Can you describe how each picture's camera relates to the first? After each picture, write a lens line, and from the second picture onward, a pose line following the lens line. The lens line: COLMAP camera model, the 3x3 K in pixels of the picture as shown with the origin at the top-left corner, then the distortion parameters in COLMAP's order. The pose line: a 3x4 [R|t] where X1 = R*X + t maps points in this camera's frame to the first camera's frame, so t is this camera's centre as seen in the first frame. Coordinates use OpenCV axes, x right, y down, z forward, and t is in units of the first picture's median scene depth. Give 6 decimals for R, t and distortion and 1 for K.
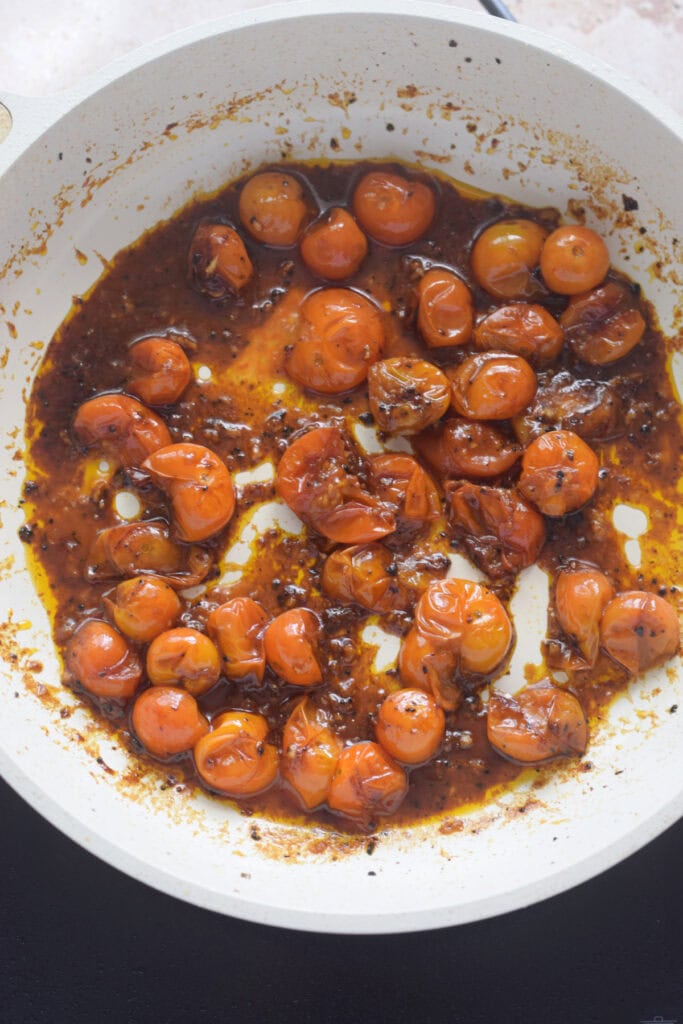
lens RADIAL K [[2454.7, 0, 342.7], [0, 2454.7, 514.8], [0, 0, 1]] dist [-0.118886, 0.000000]
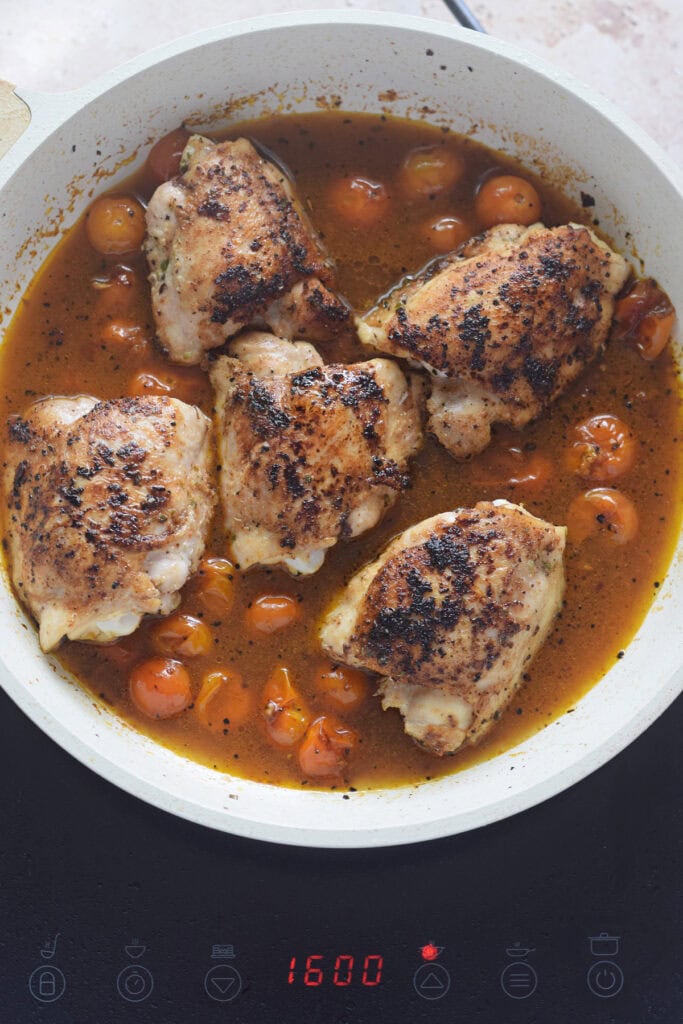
lens RADIAL K [[2454.7, 0, 339.6], [0, 2454.7, 512.3], [0, 0, 1]] dist [-0.118886, 0.000000]
pose [[0.999793, 0.014198, 0.014571, -0.008853], [-0.014072, 0.999863, -0.008695, 0.025445], [-0.014693, 0.008488, 0.999856, -0.104442]]
